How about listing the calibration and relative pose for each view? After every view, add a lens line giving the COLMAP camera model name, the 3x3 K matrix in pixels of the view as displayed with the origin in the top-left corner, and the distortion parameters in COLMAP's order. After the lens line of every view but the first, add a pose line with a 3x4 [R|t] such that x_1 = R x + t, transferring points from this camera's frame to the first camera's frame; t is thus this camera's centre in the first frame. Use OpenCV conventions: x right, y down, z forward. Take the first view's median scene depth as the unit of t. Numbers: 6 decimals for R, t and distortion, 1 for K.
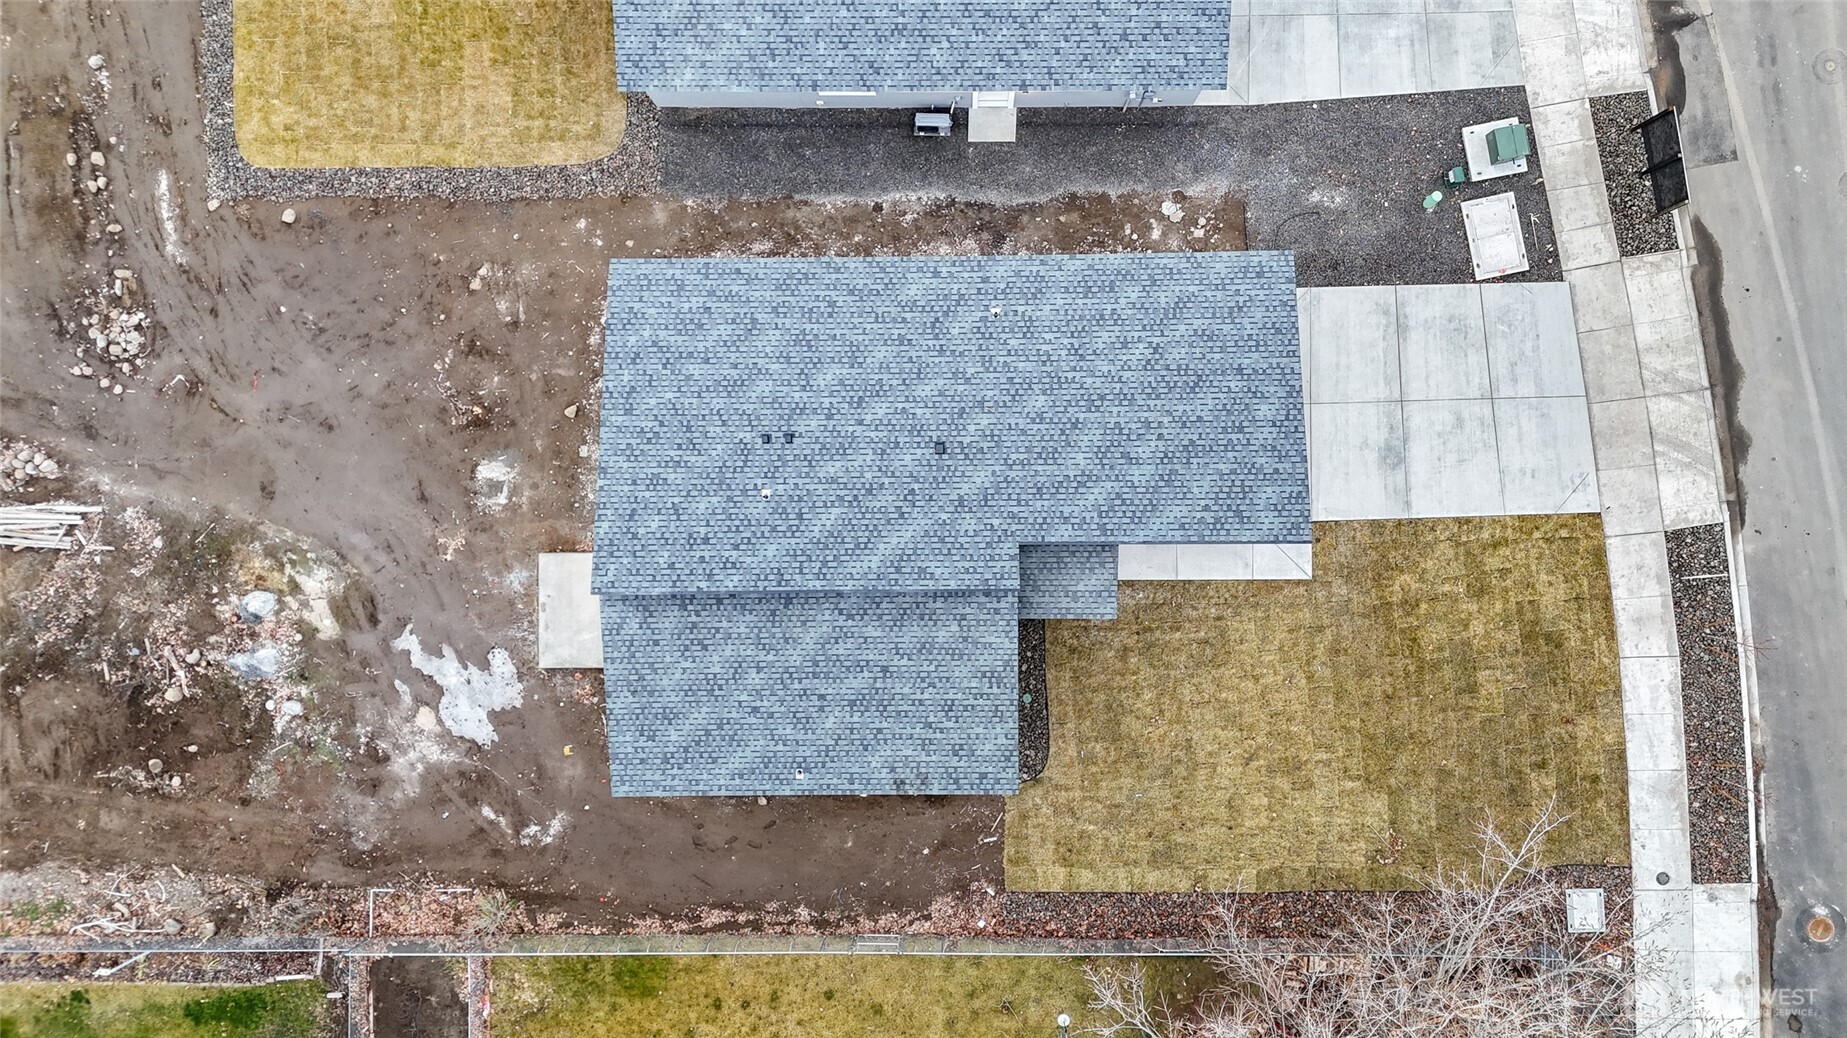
lens RADIAL K [[1384.8, 0, 923.5], [0, 1384.8, 519.0], [0, 0, 1]] dist [0.077147, -0.054681]
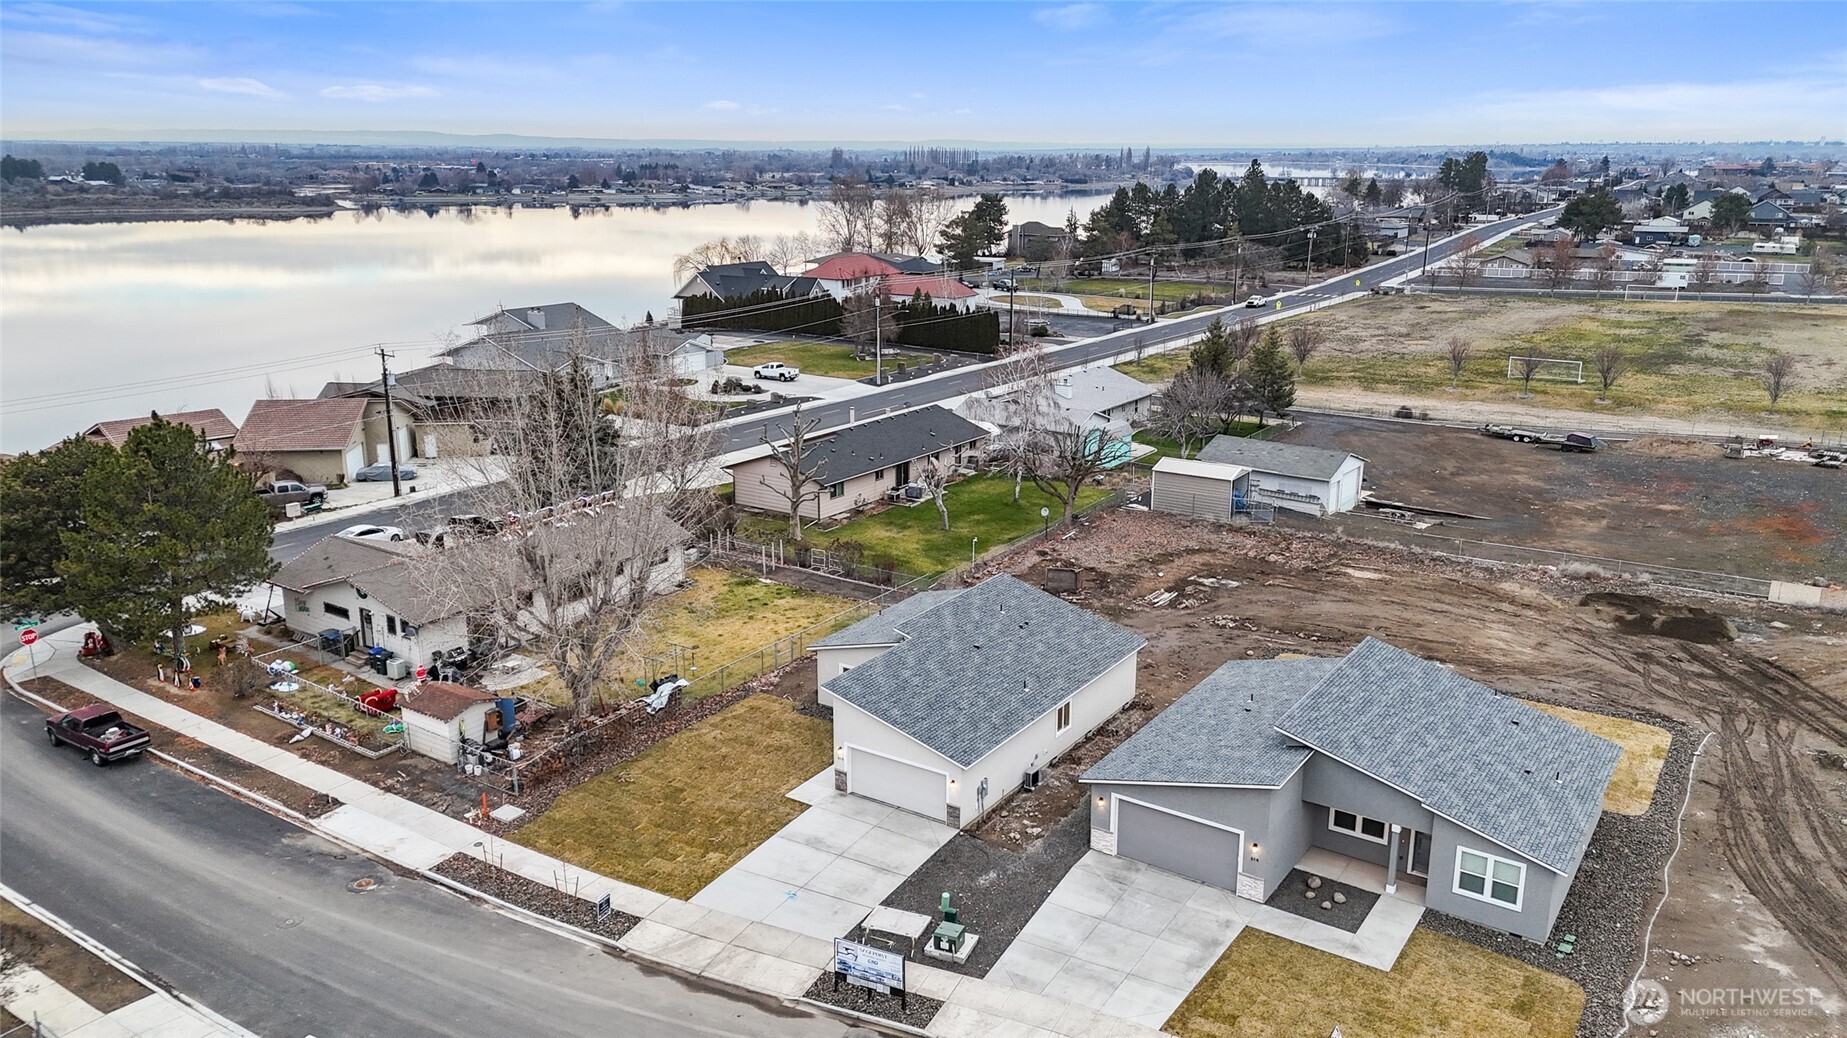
lens RADIAL K [[1384.8, 0, 923.5], [0, 1384.8, 519.0], [0, 0, 1]] dist [0.077147, -0.054681]
pose [[-0.555317, 0.210981, -0.804431, 1.372227], [-0.831614, -0.133381, 0.539099, -0.881344], [0.006444, 0.968347, 0.249524, 0.302201]]
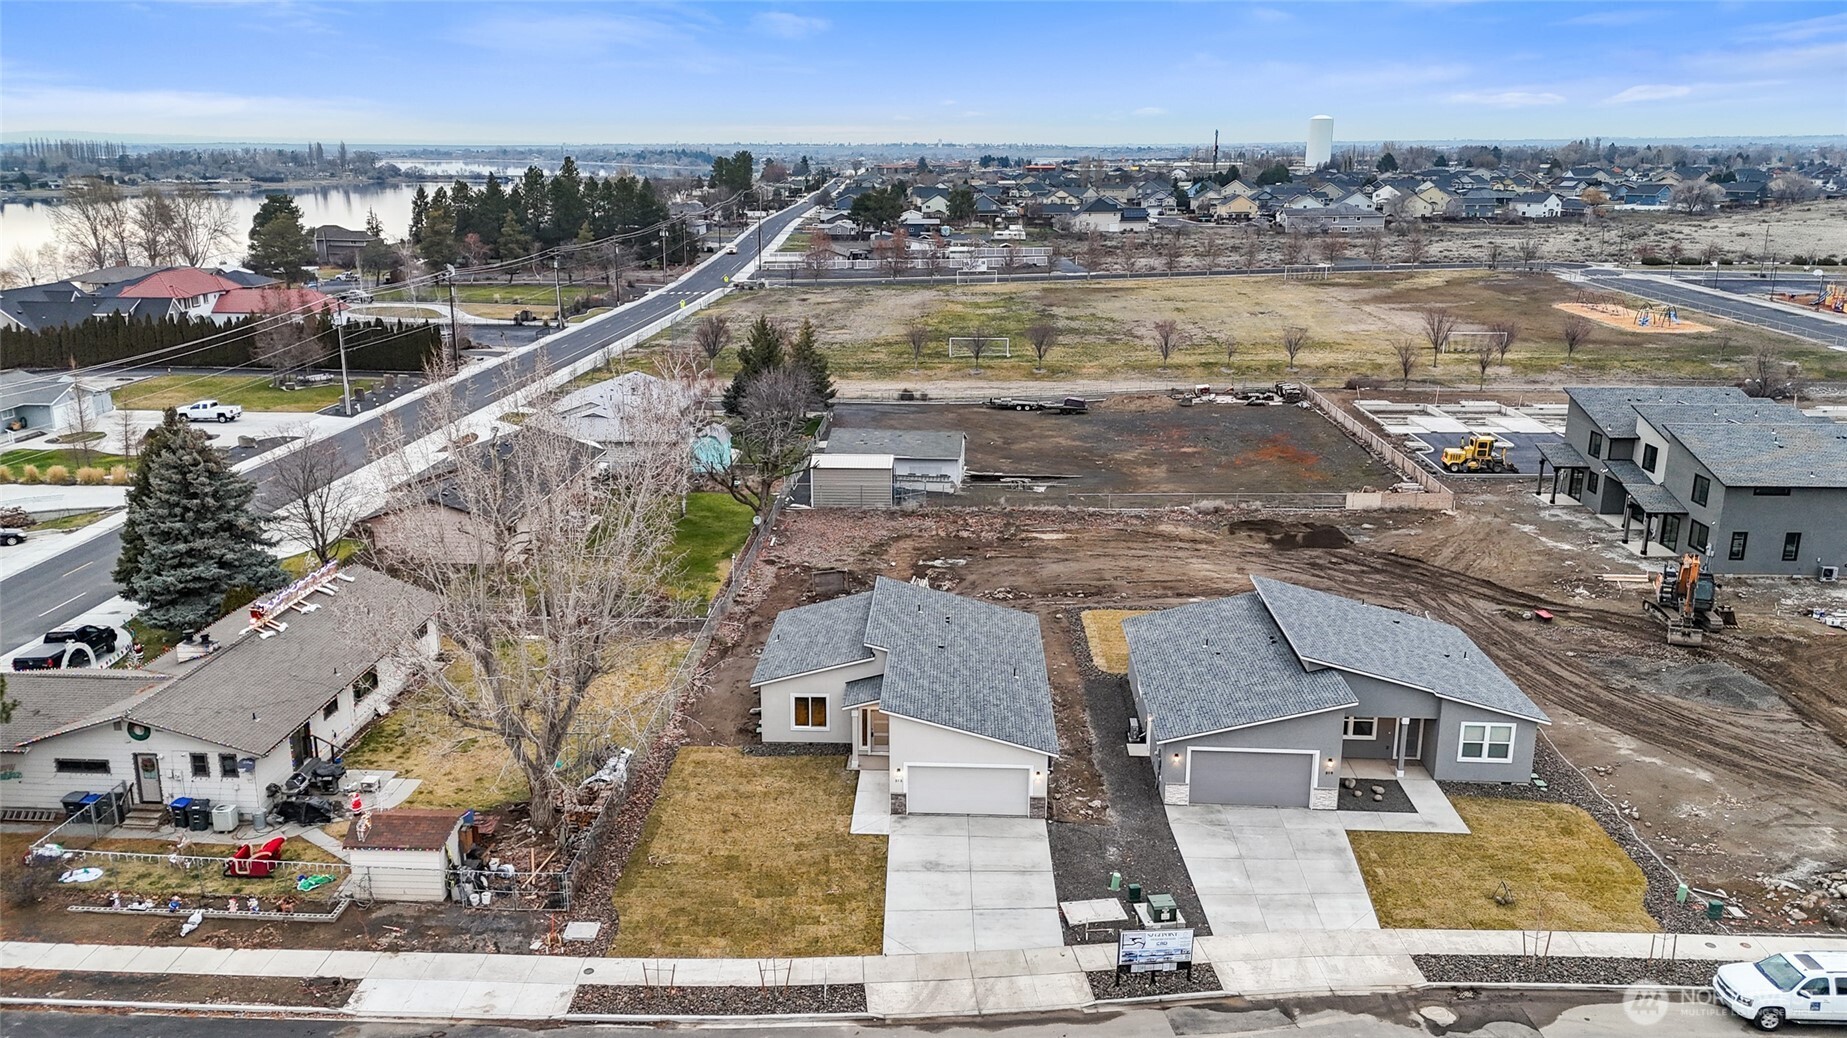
lens RADIAL K [[1421.1, 0, 923.5], [0, 1421.1, 519.0], [0, 0, 1]] dist [0.104808, -0.119477]
pose [[-0.042490, 0.249941, -0.967328, 1.644941], [-0.999020, 0.001417, 0.044248, -0.099978], [0.012430, 0.968260, 0.249635, 0.292779]]
